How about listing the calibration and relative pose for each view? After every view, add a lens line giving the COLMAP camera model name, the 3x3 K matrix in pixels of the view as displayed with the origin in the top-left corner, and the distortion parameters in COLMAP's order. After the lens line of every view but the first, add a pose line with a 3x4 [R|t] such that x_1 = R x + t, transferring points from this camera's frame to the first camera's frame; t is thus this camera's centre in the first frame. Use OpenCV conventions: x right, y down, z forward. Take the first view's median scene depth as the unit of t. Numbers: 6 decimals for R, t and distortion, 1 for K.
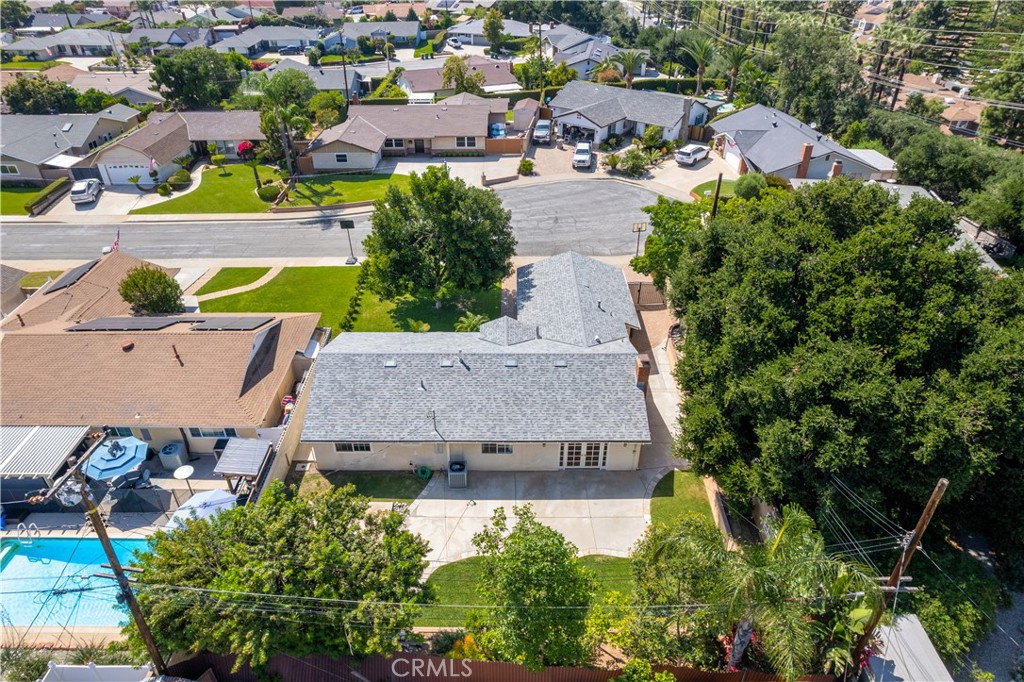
lens RADIAL K [[653.8, 0, 507.8], [0, 653.8, 353.2], [0, 0, 1]] dist [-0.094777, 0.081056]
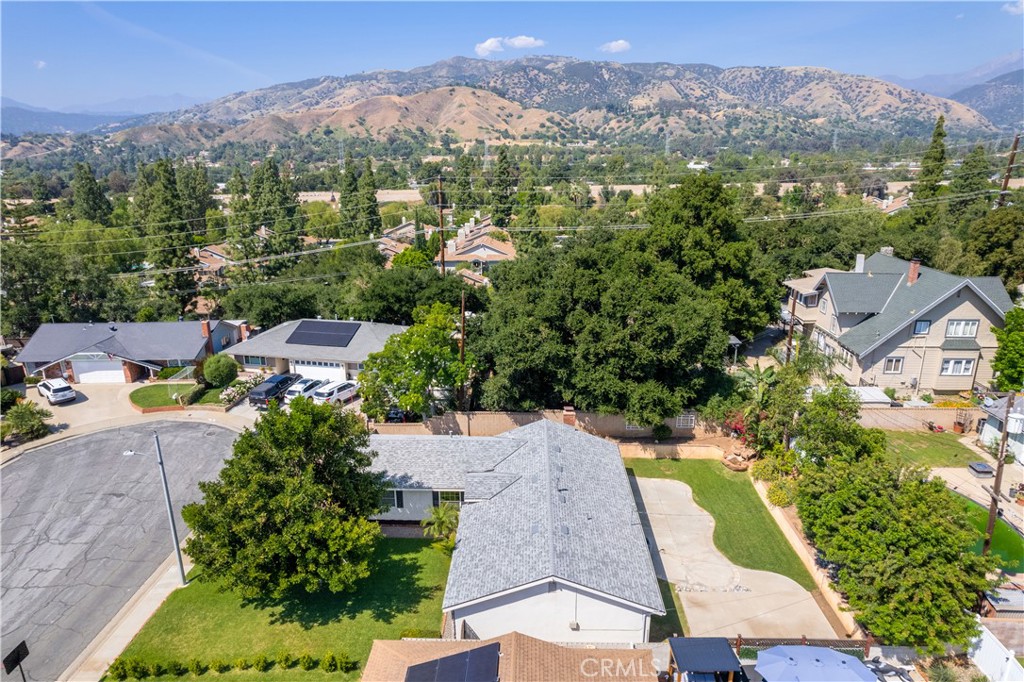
lens RADIAL K [[653.8, 0, 507.8], [0, 653.8, 353.2], [0, 0, 1]] dist [-0.094777, 0.081056]
pose [[0.032029, -0.298429, 0.953894, -0.972878], [0.554032, 0.799641, 0.231567, -0.443528], [-0.831879, 0.521071, 0.190951, 0.765319]]
